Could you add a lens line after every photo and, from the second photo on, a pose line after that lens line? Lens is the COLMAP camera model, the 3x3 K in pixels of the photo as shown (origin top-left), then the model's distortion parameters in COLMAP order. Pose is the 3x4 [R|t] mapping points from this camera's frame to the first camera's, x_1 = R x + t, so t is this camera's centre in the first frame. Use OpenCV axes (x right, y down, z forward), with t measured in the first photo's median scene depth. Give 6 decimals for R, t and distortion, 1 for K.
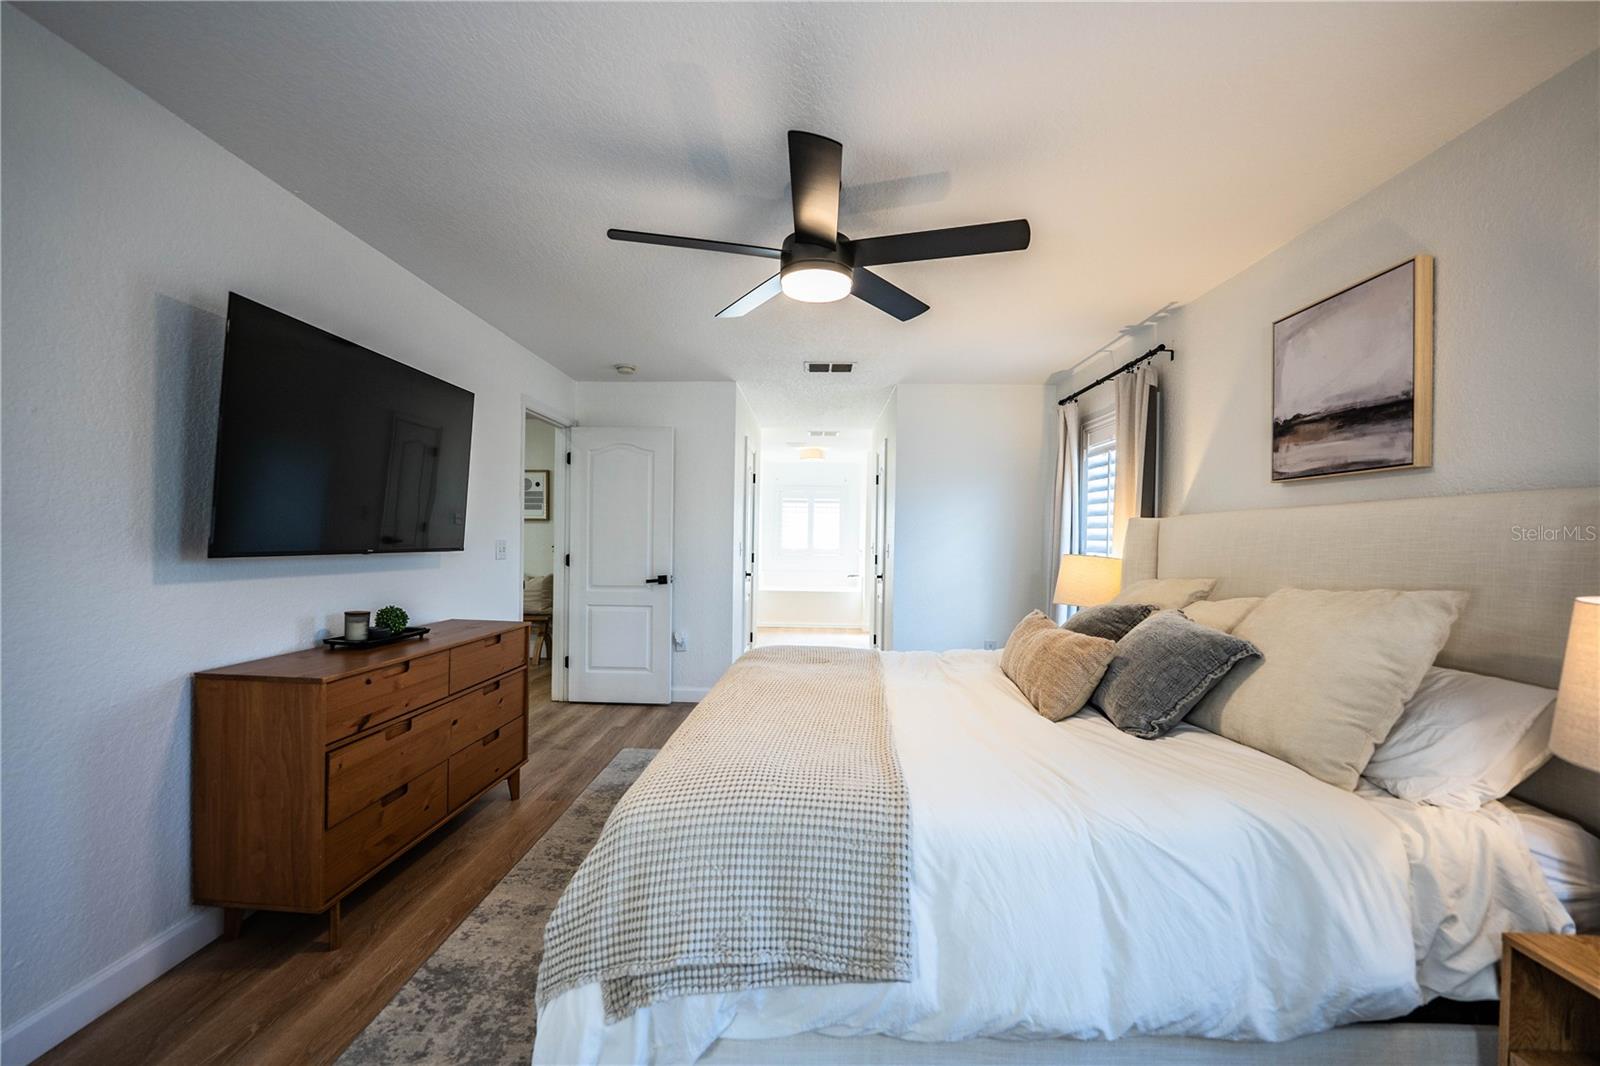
lens RADIAL K [[653.6, 0, 800.0], [0, 653.6, 536.8], [0, 0, 1]] dist [-0.025231, 0.002392]
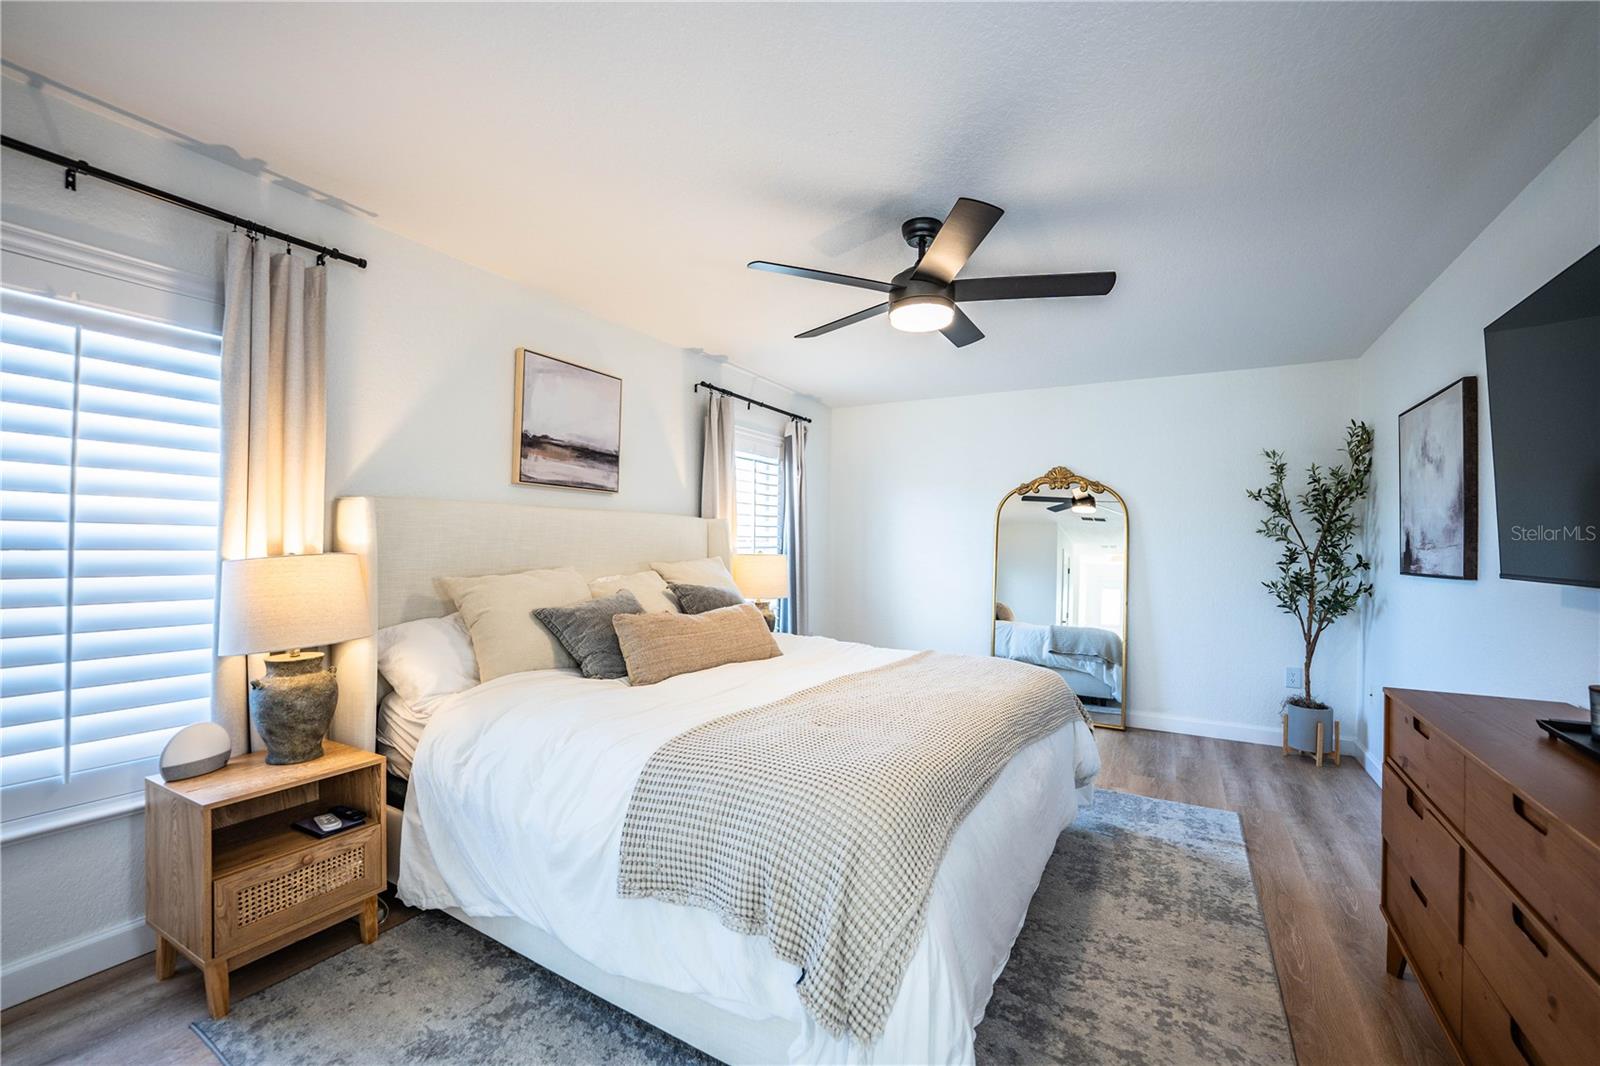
lens RADIAL K [[653.6, 0, 801.4], [0, 653.6, 537.2], [0, 0, 1]] dist [-0.025231, 0.002392]
pose [[-0.878709, -0.025180, 0.476694, -0.342677], [-0.029769, 0.999555, -0.002075, 0.002947], [-0.476429, -0.016014, -0.879067, 2.093638]]
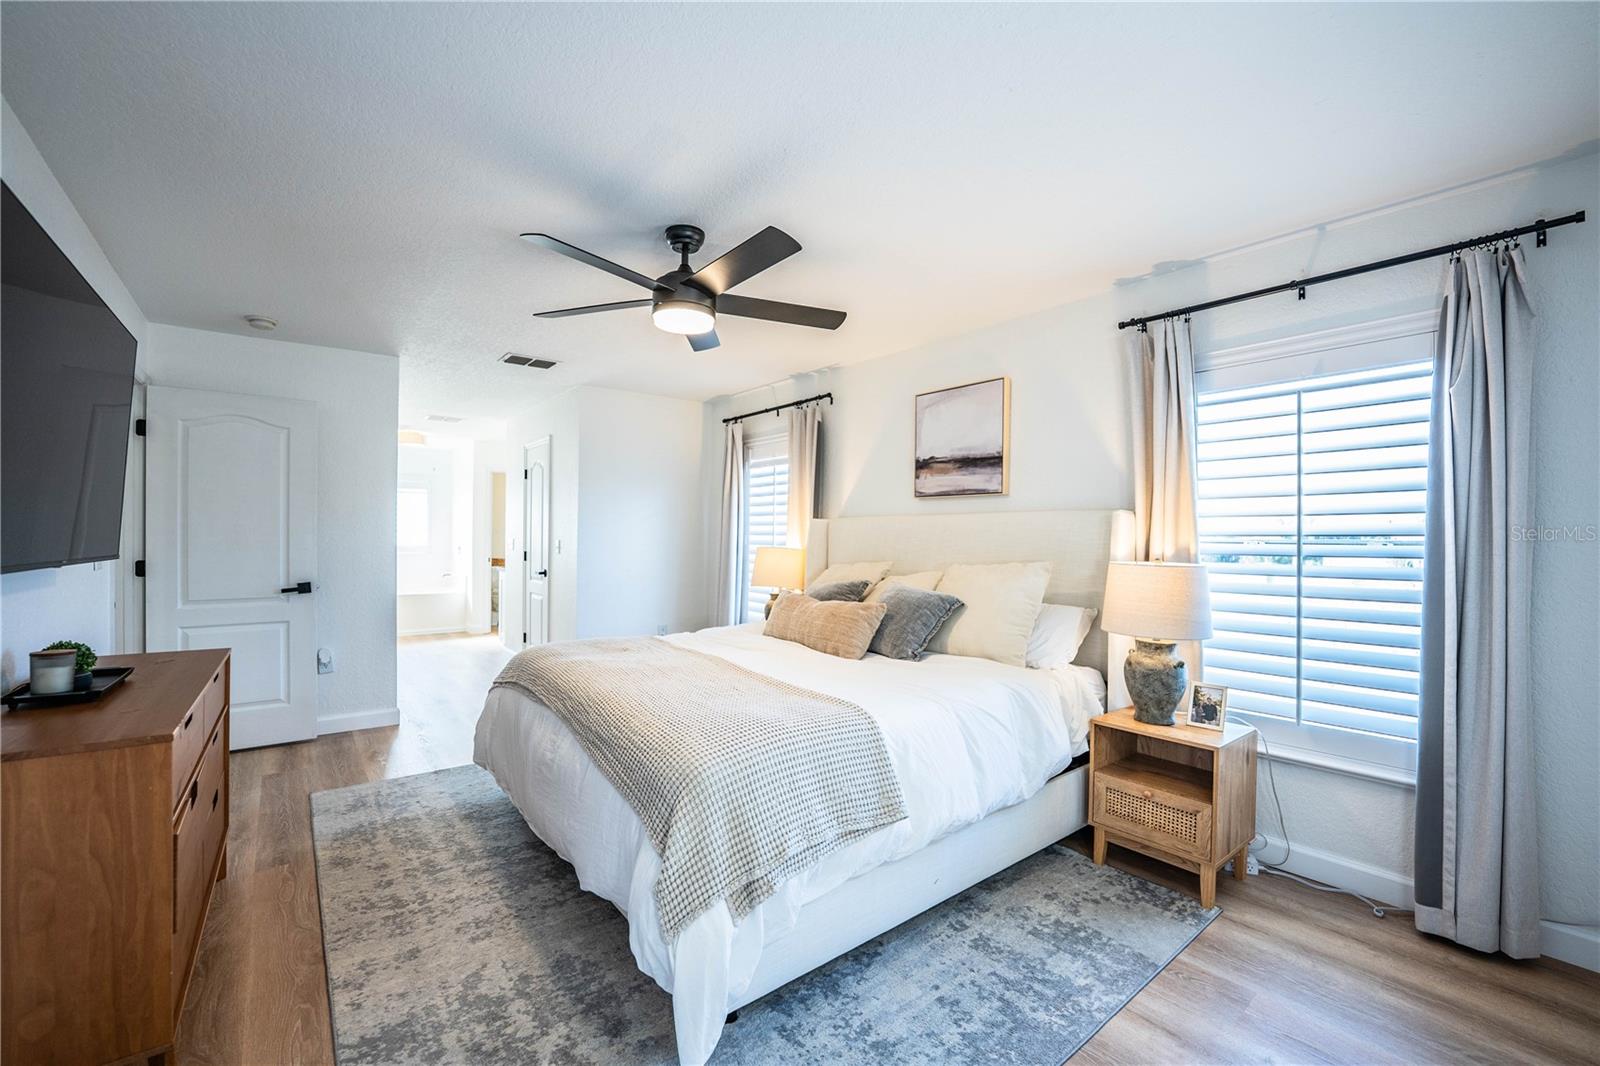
lens RADIAL K [[653.6, 0, 797.7], [0, 653.6, 536.4], [0, 0, 1]] dist [-0.025231, 0.002392]
pose [[0.764771, -0.008891, 0.644241, -0.577897], [0.003006, 0.999943, 0.010231, -0.010823], [-0.644295, -0.005887, 0.764754, -0.024834]]
